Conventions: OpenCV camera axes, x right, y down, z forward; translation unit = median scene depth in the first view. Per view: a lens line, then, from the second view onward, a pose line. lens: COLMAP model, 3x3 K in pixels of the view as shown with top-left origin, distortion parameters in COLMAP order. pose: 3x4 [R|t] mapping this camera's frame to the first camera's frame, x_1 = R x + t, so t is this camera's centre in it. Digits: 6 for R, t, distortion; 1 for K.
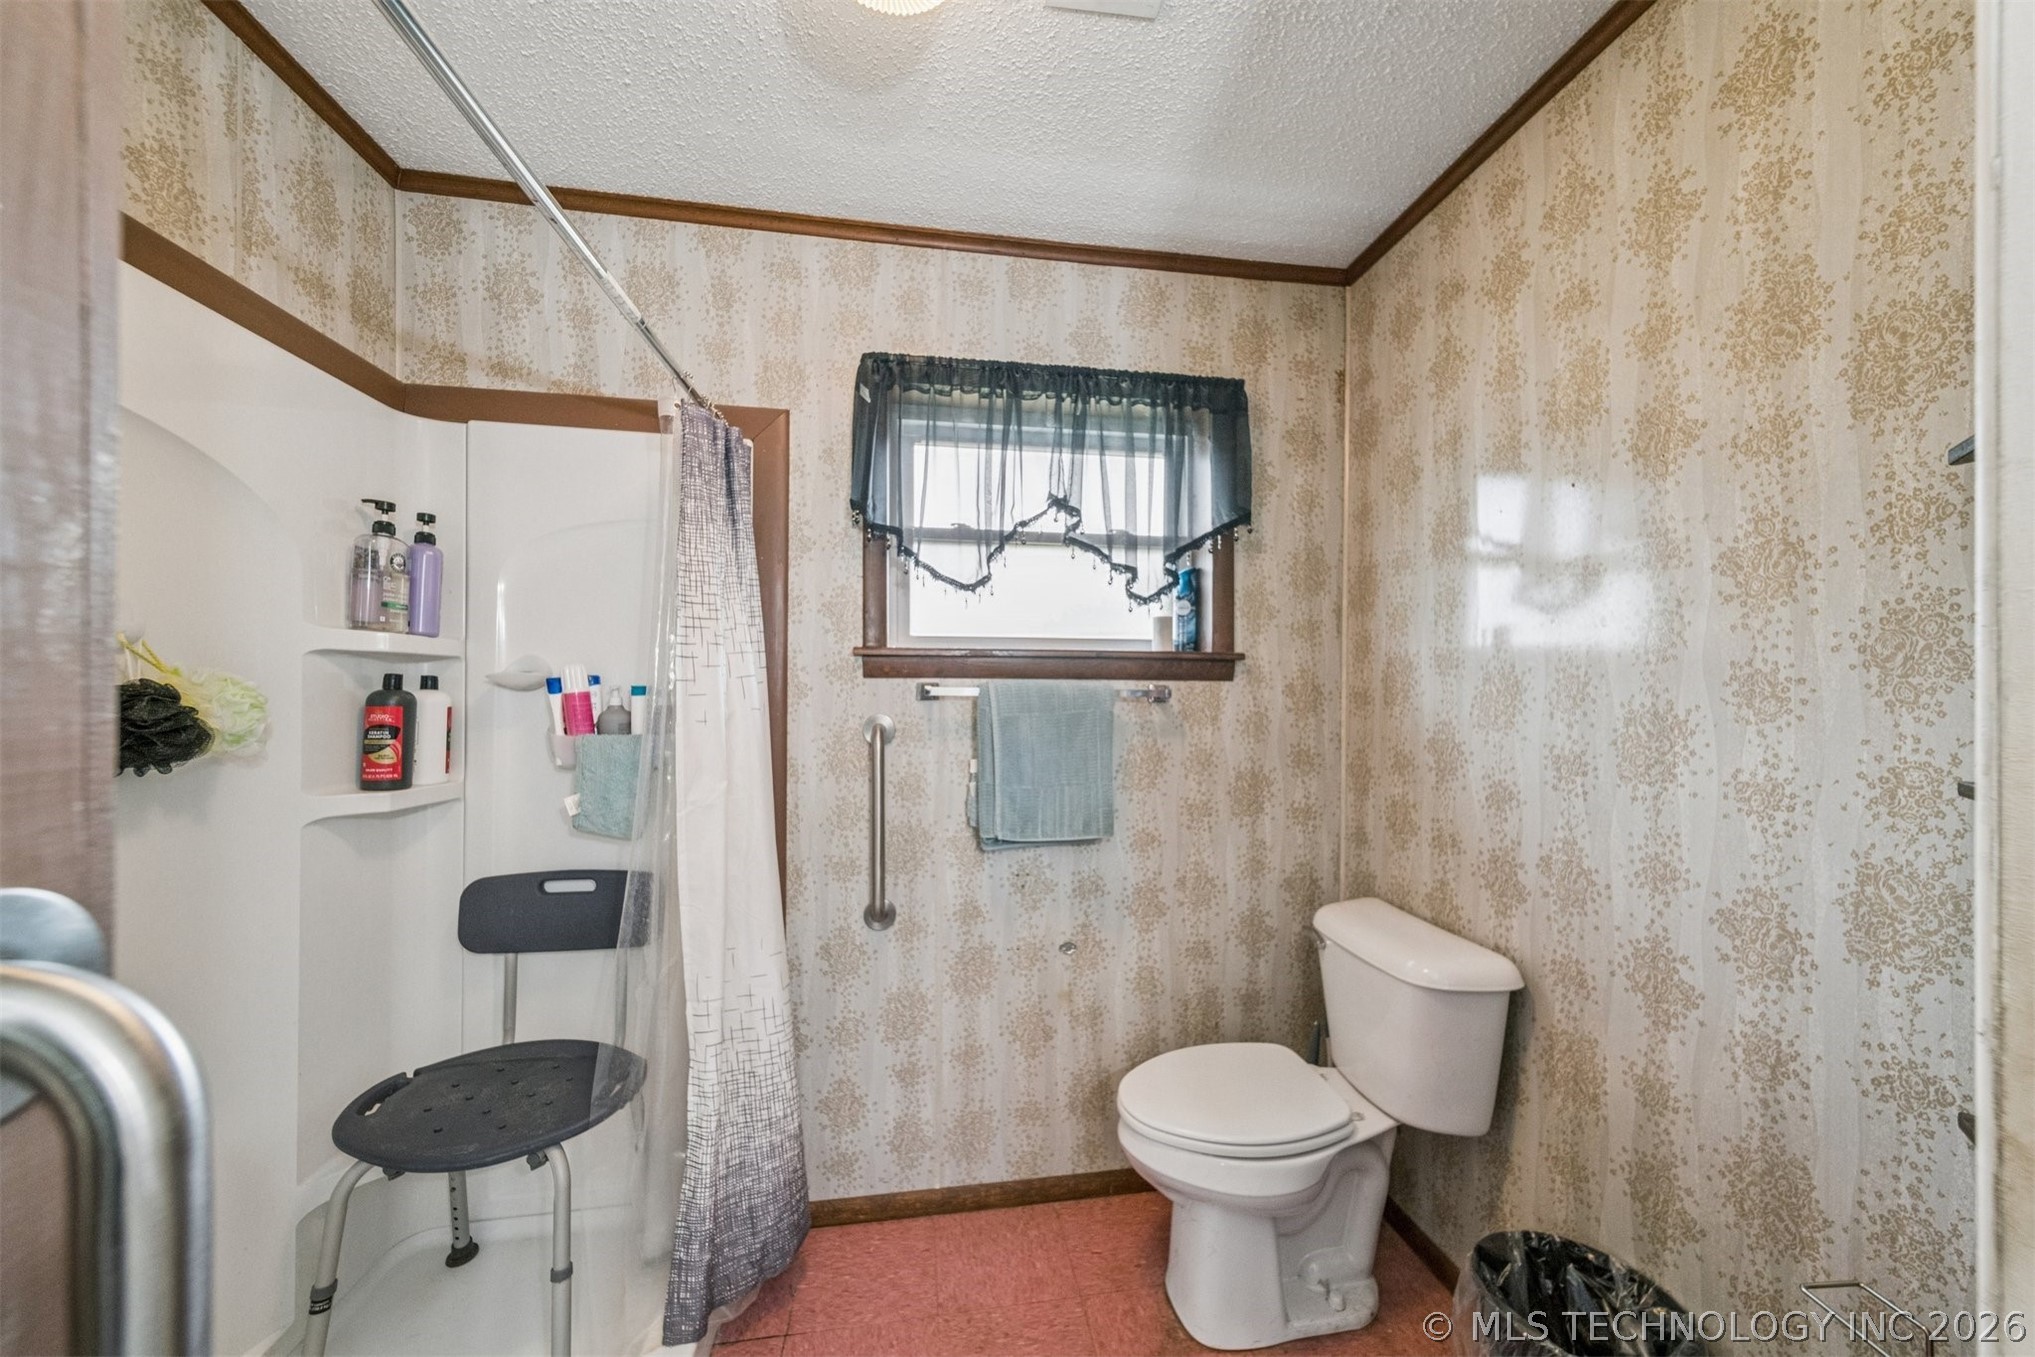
lens RADIAL K [[721.2, 0, 1030.8], [0, 721.2, 689.2], [0, 0, 1]] dist [0.000631, -0.000112]
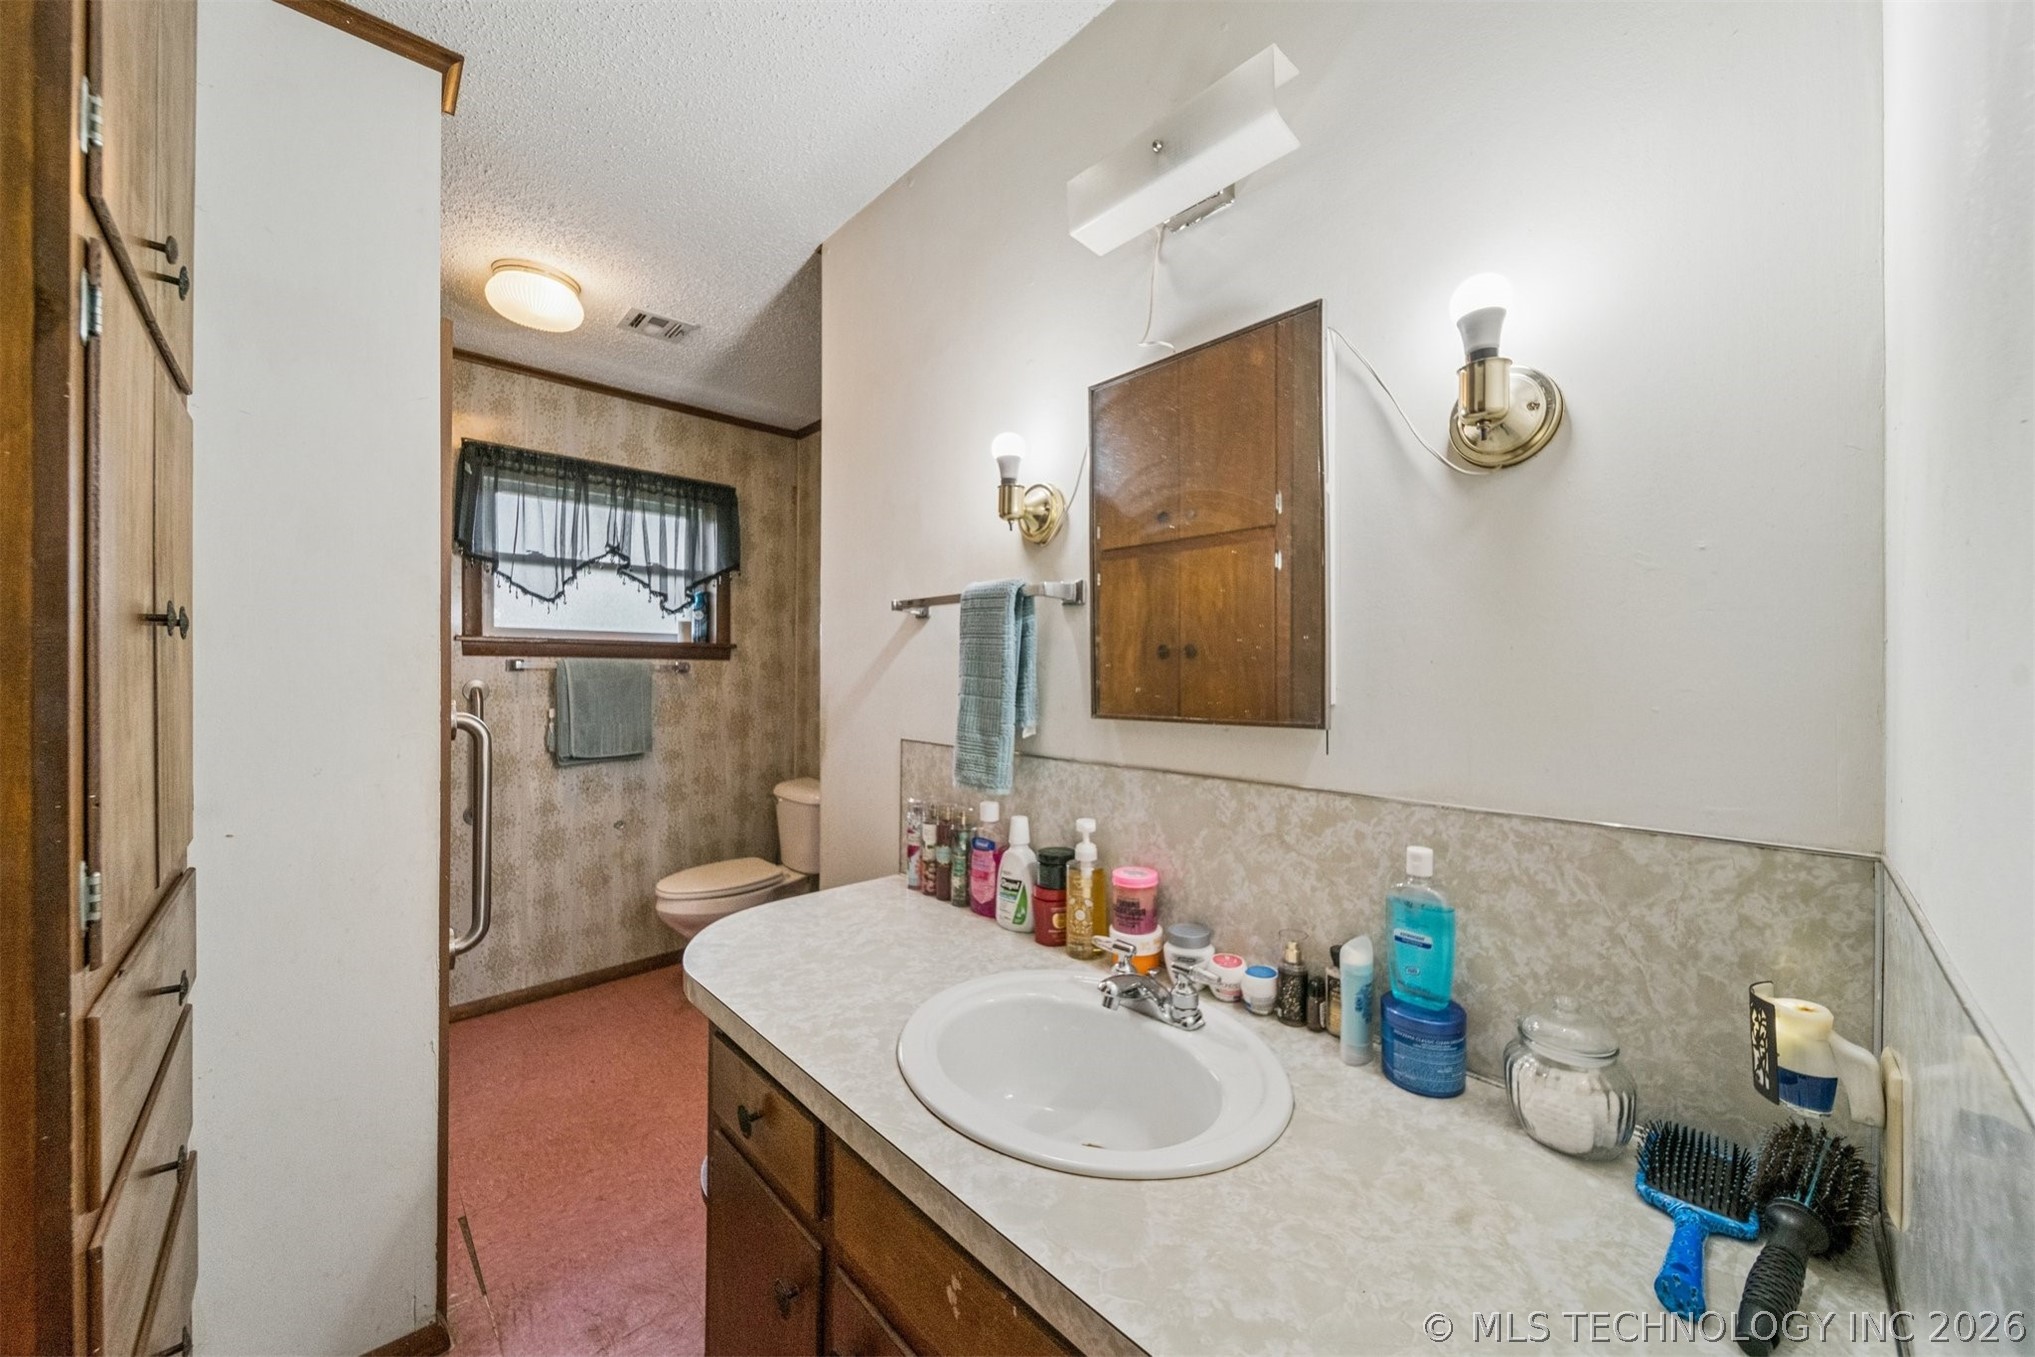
lens RADIAL K [[721.2, 0, 1030.8], [0, 721.2, 689.2], [0, 0, 1]] dist [0.000631, -0.000112]
pose [[0.816666, -0.007828, 0.577058, -0.126144], [-0.021454, 0.998805, 0.043912, -0.034366], [-0.576712, -0.048242, 0.815522, -0.826347]]
